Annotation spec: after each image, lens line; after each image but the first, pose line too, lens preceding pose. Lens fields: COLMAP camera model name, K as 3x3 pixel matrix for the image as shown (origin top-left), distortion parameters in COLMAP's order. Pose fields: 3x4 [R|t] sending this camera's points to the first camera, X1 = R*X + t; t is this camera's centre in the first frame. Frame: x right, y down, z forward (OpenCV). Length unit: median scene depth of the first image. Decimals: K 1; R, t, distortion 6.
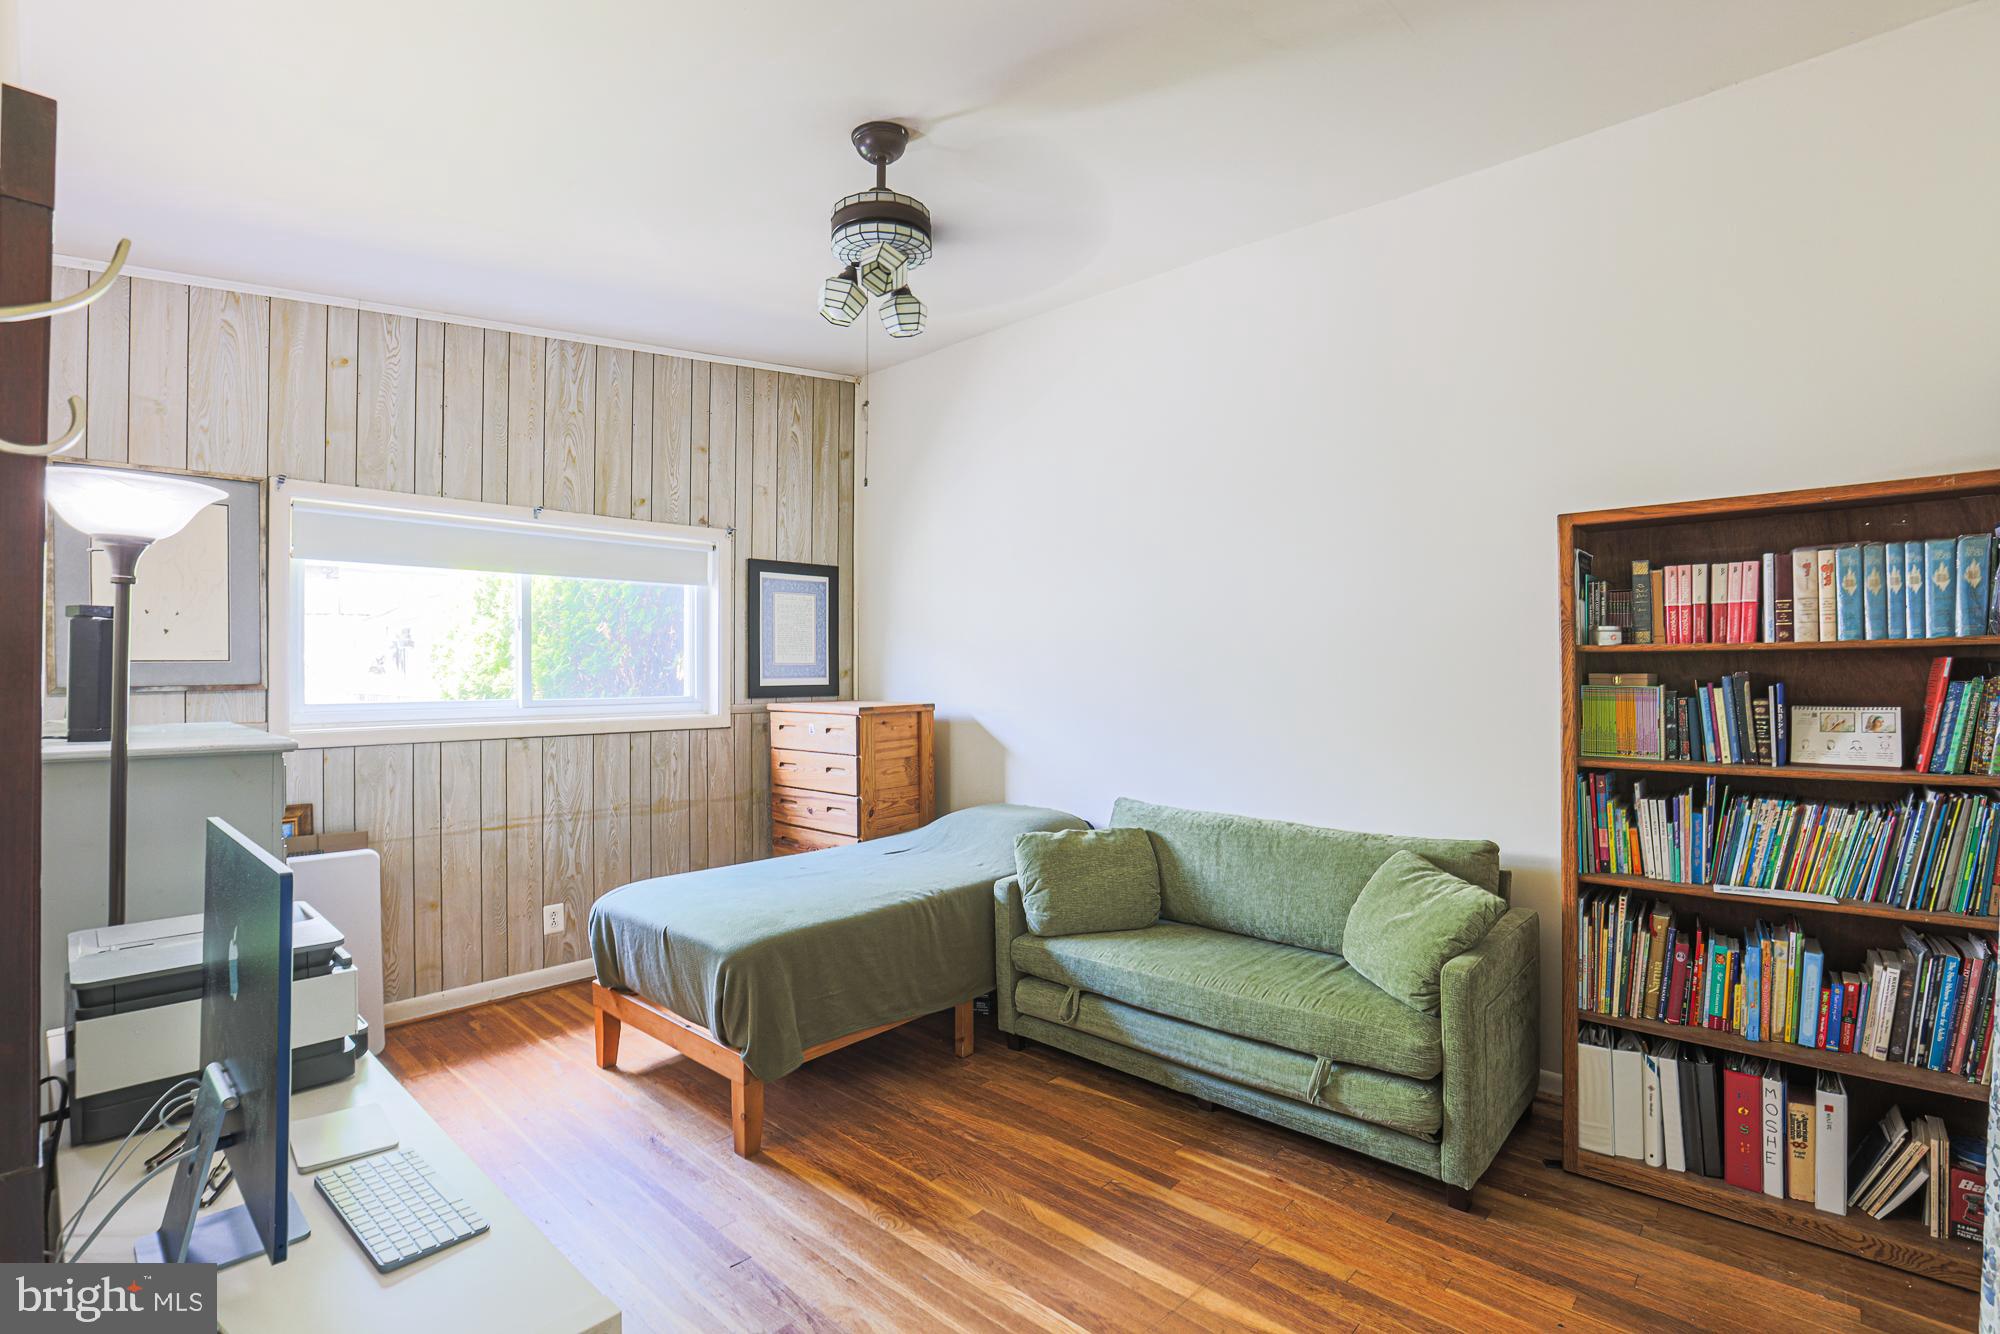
lens RADIAL K [[920.3, 0, 985.9], [0, 920.3, 673.3], [0, 0, 1]] dist [-0.046275, 0.007169]
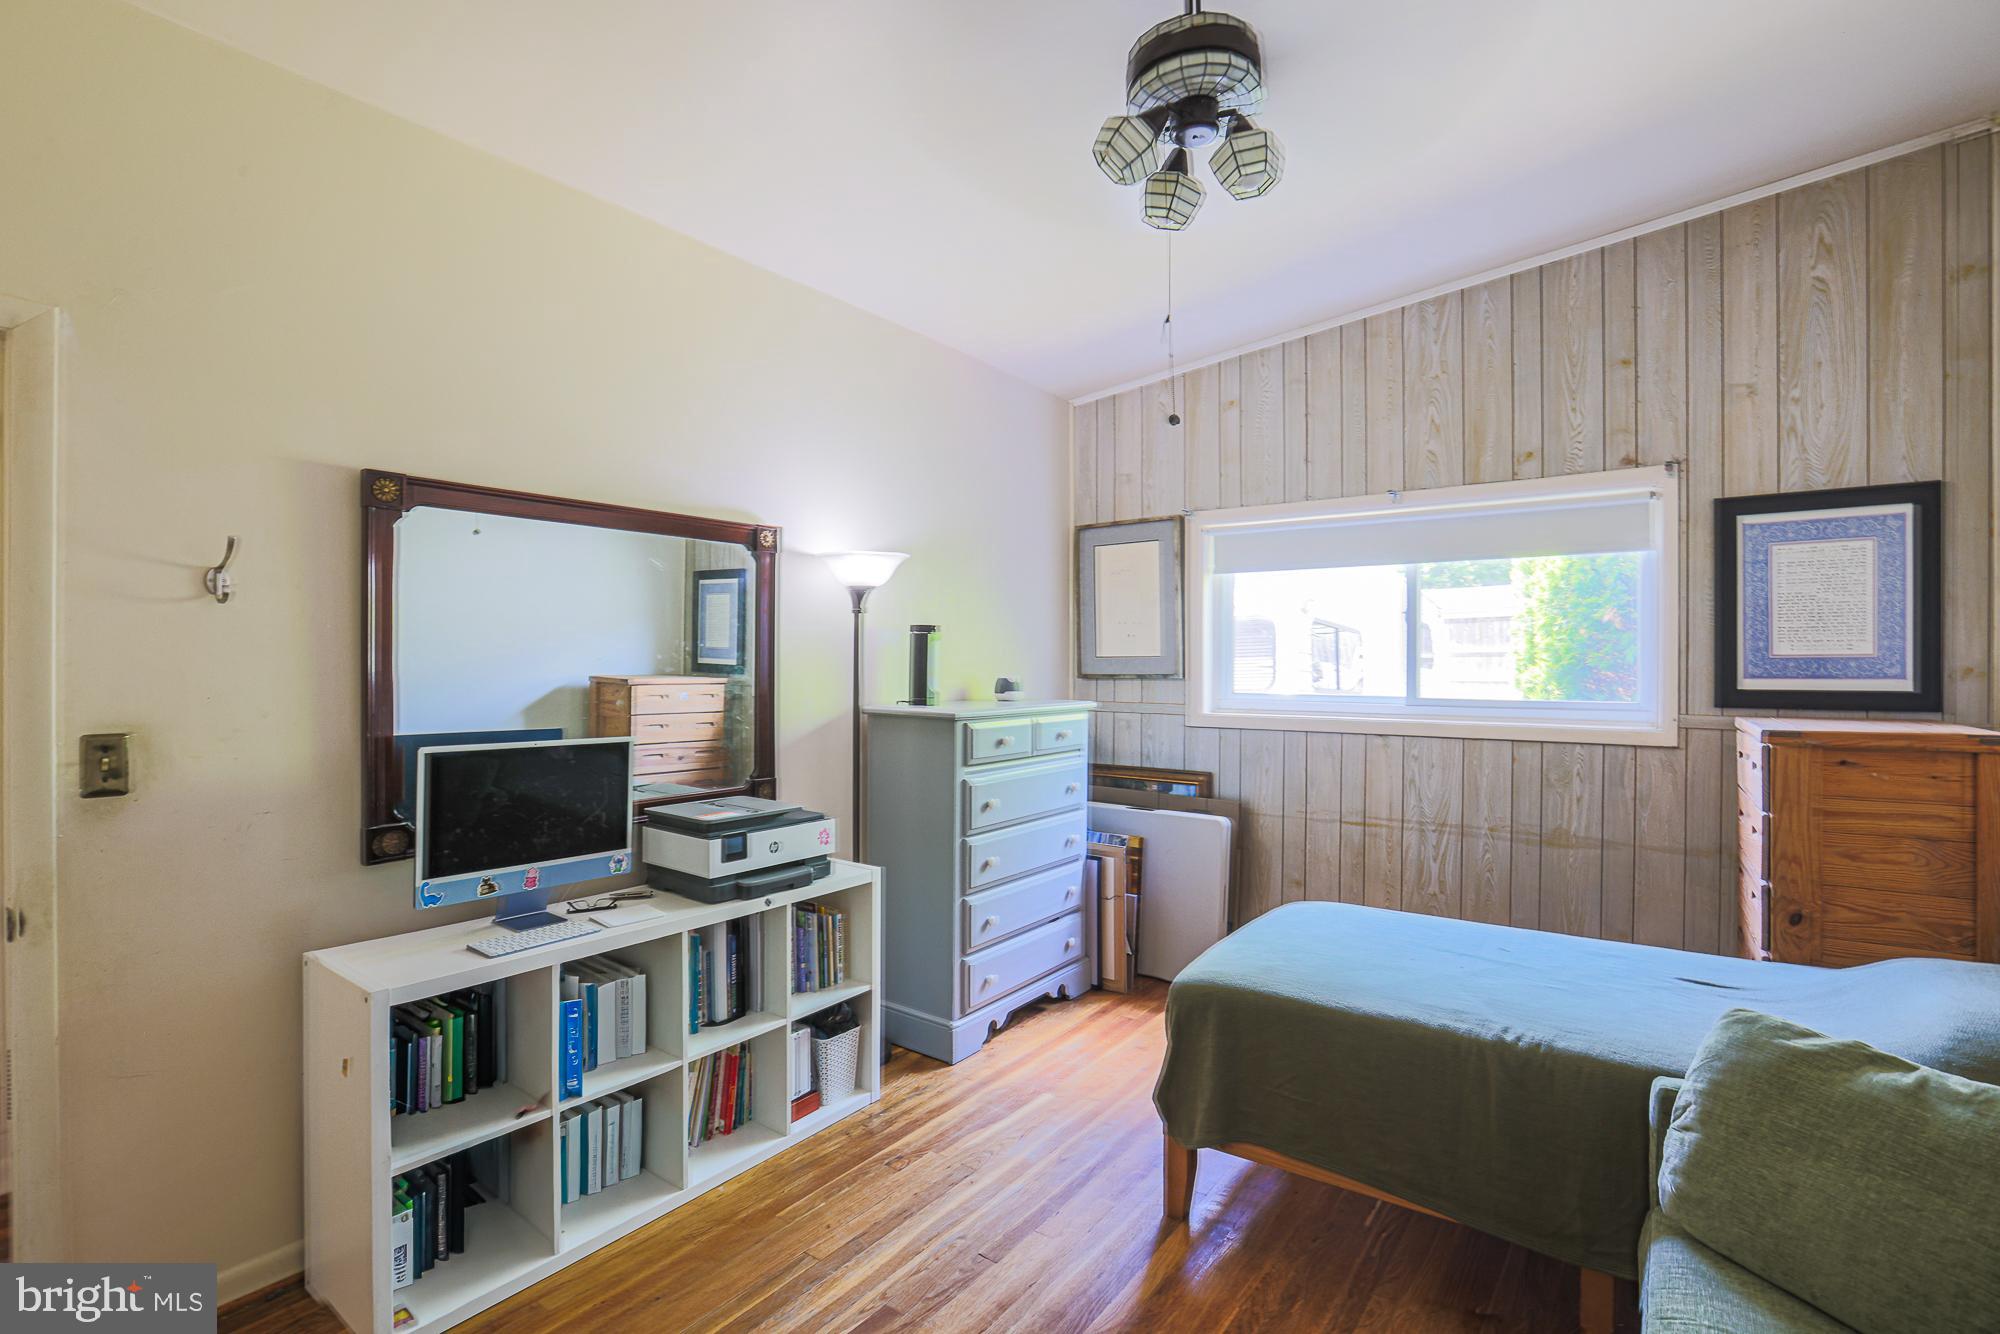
lens RADIAL K [[920.3, 0, 987.4], [0, 920.3, 654.8], [0, 0, 1]] dist [-0.046275, 0.007169]
pose [[0.110390, 0.003714, -0.993881, 0.369021], [0.004279, 0.999982, 0.004213, -0.017891], [0.993879, -0.004718, 0.110372, 0.441967]]
